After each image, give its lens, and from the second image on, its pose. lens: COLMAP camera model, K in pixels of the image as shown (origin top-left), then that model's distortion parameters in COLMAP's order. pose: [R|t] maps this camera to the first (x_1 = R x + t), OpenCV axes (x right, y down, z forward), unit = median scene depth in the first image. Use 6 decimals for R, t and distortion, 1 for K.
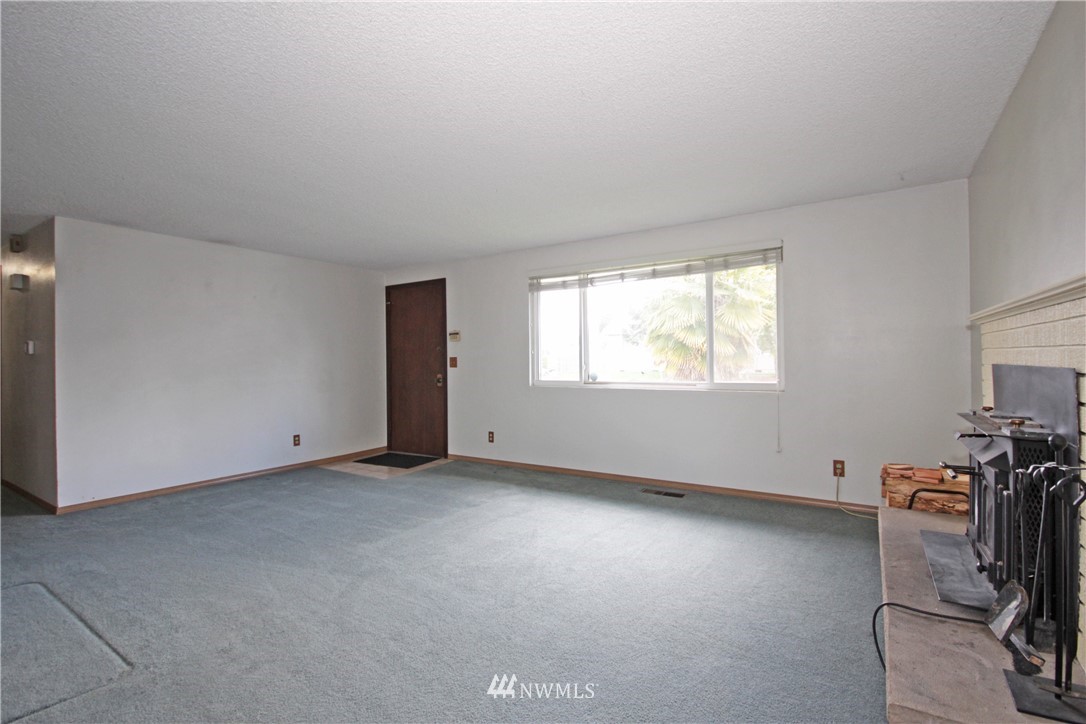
lens RADIAL K [[502.4, 0, 545.9], [0, 502.4, 360.9], [0, 0, 1]] dist [-0.000712, -0.005809]
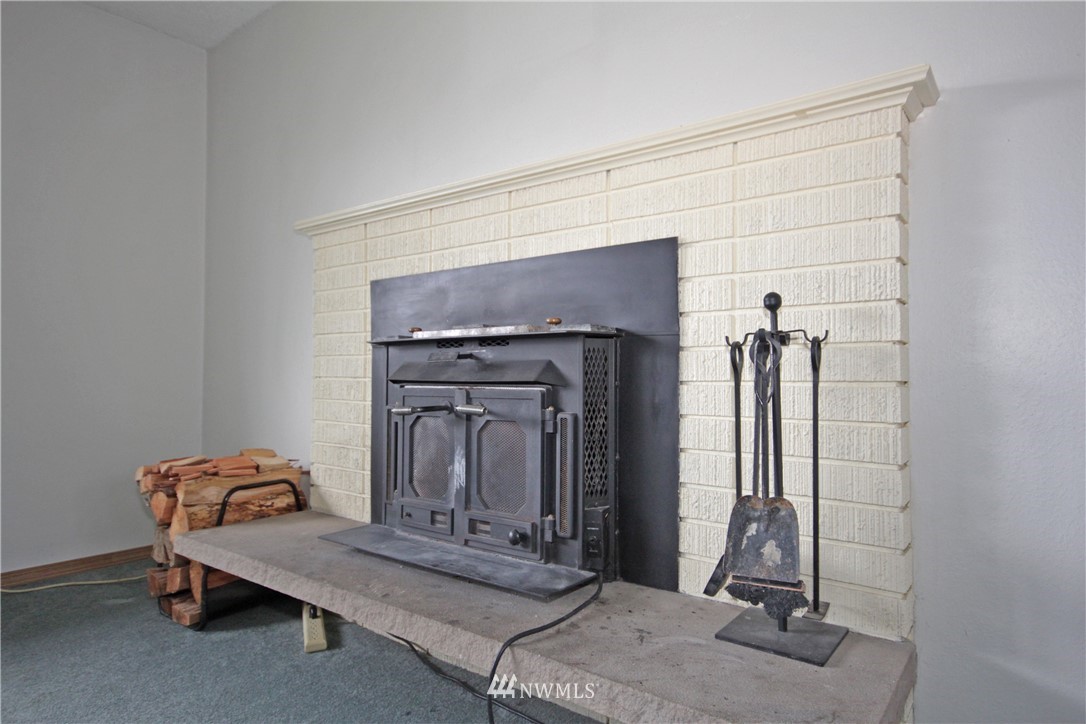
lens RADIAL K [[631.6, 0, 551.9], [0, 631.6, 362.4], [0, 0, 1]] dist [0.005464, 0.002308]
pose [[0.071130, 0.037600, 0.996758, 0.001532], [-0.003351, 0.999293, -0.037456, 0.128659], [-0.997461, -0.000676, 0.071206, 0.551197]]
